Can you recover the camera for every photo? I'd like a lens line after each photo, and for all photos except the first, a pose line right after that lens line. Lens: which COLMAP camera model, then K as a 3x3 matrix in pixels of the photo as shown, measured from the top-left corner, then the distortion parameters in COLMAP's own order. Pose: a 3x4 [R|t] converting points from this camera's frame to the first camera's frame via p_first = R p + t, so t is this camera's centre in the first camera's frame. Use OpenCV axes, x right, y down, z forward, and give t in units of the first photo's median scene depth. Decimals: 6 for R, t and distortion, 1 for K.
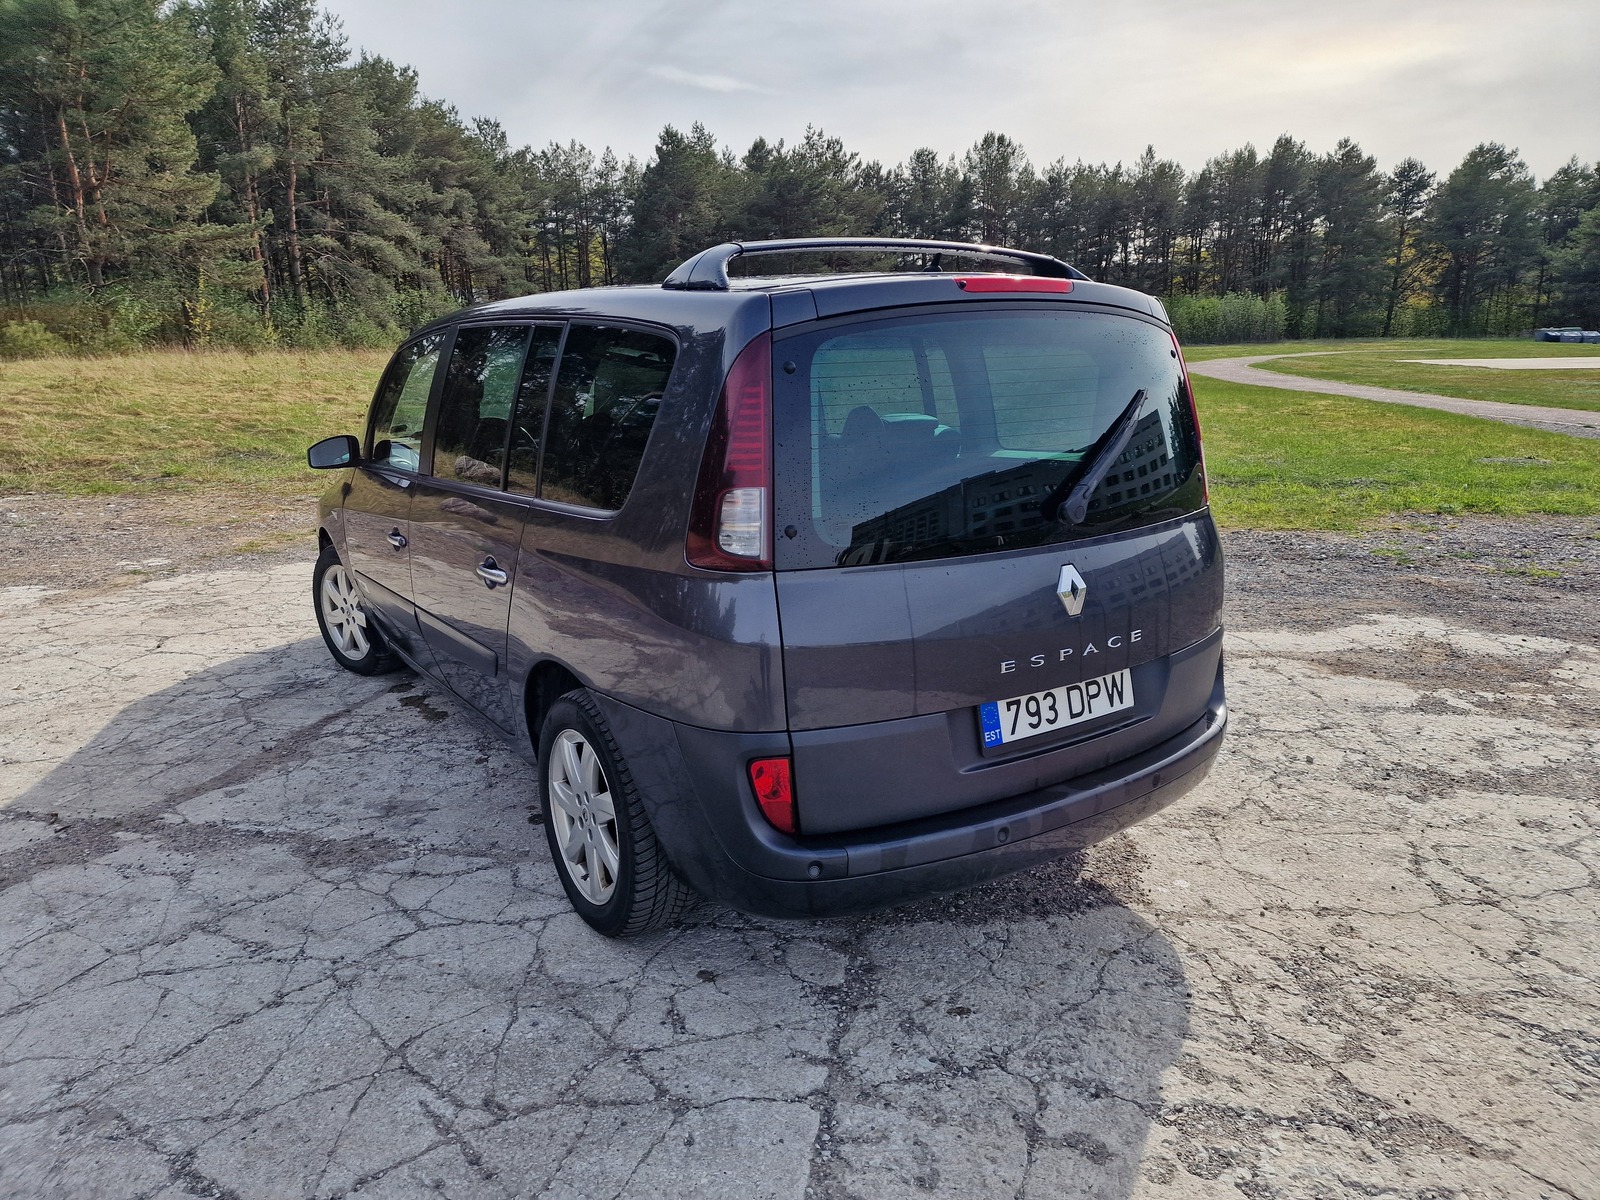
lens RADIAL K [[1072.4, 0, 797.2], [0, 1072.4, 565.8], [0, 0, 1]] dist [0.077705, -0.068726]
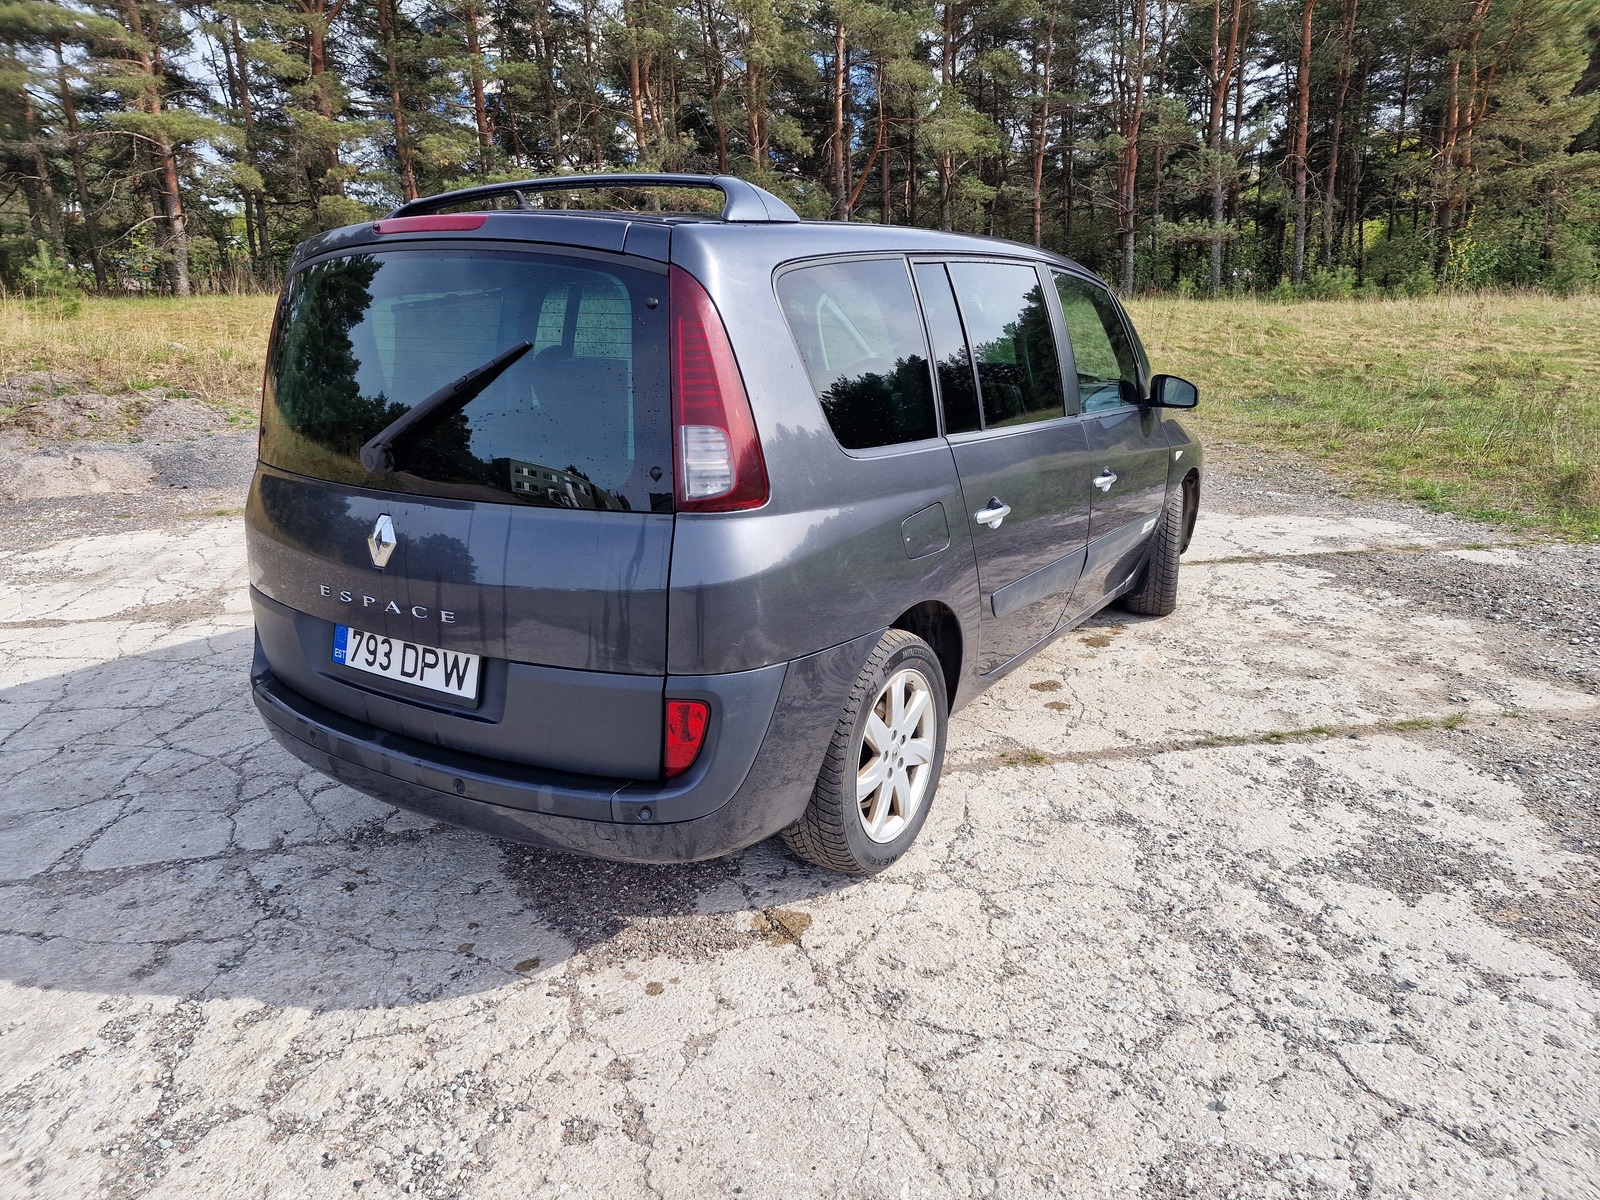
lens RADIAL K [[1072.4, 0, 797.2], [0, 1072.4, 565.8], [0, 0, 1]] dist [0.077705, -0.068726]
pose [[0.392003, 0.229869, -0.890783, 1.126417], [-0.185325, 0.968161, 0.168281, -0.167878], [0.901104, 0.099117, 0.422123, 0.812308]]
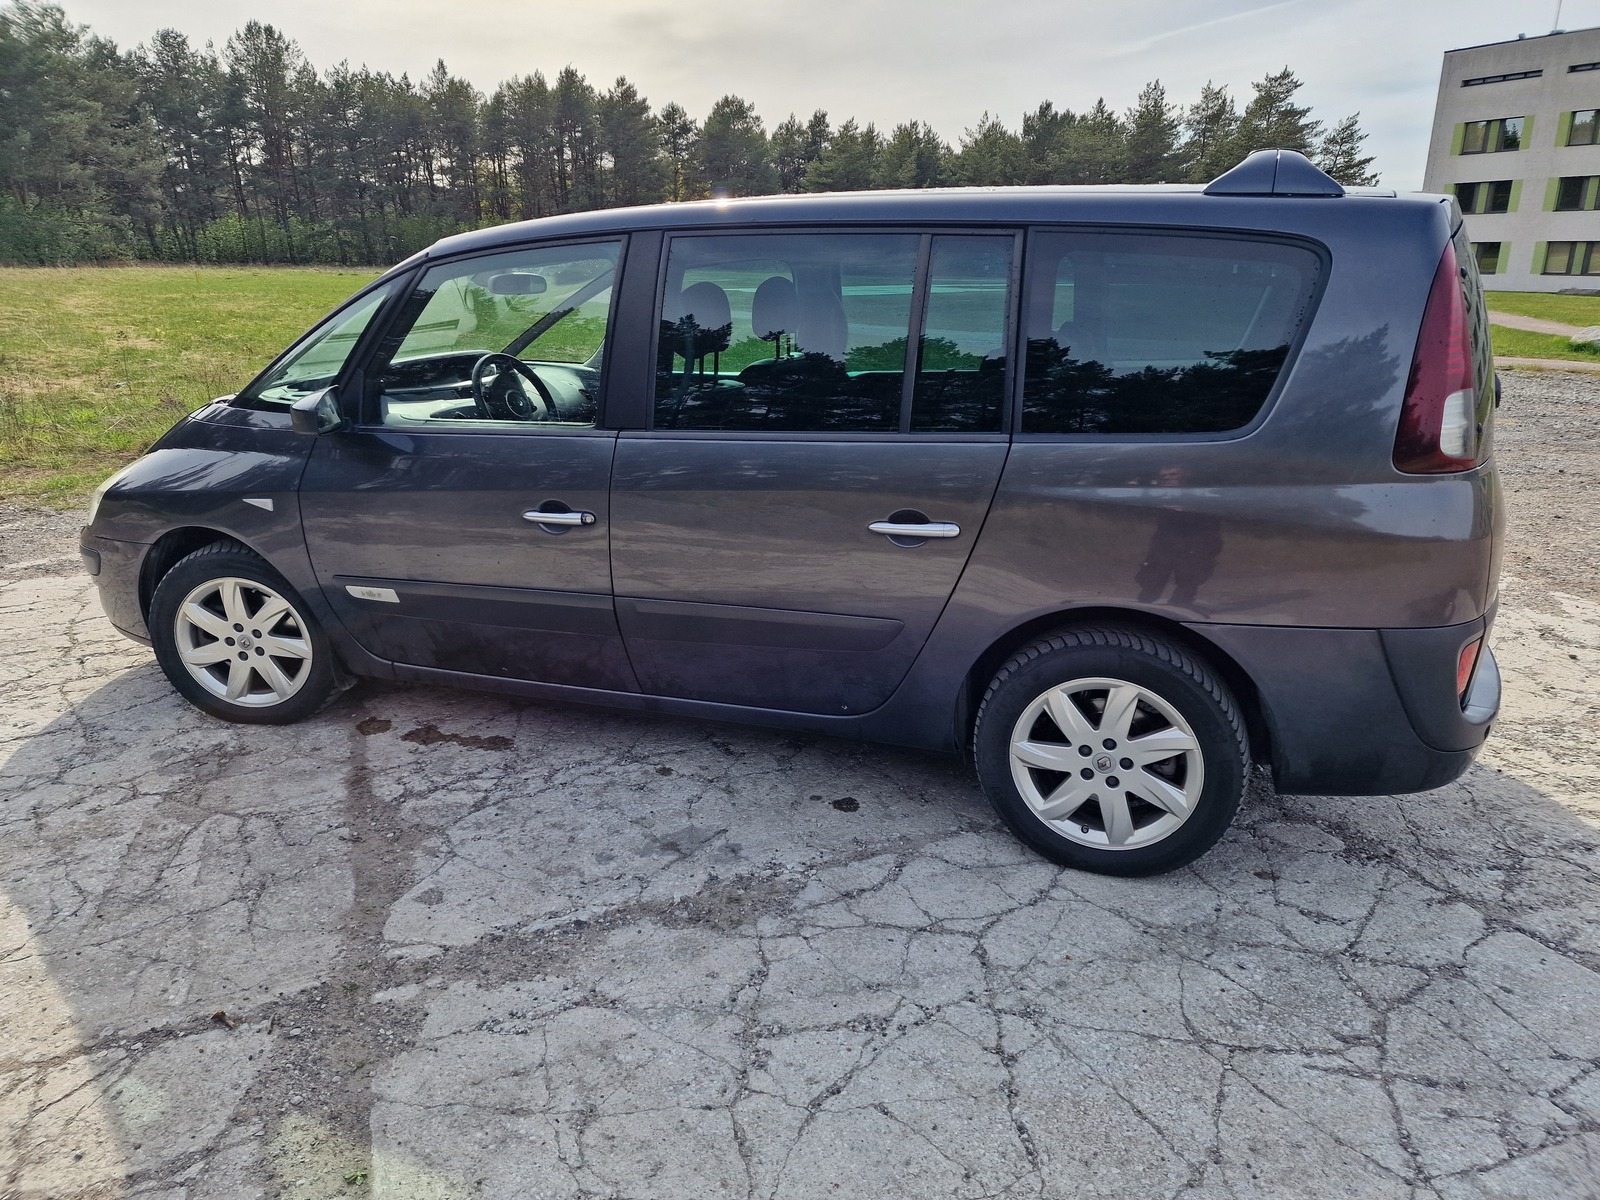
lens RADIAL K [[1063.3, 0, 804.7], [0, 1063.3, 575.7], [0, 0, 1]] dist [0.073045, -0.066470]
pose [[0.809872, -0.155426, 0.565641, -0.926413], [0.112183, 0.987500, 0.110722, -0.066870], [-0.575779, -0.026216, 0.817185, 0.391871]]
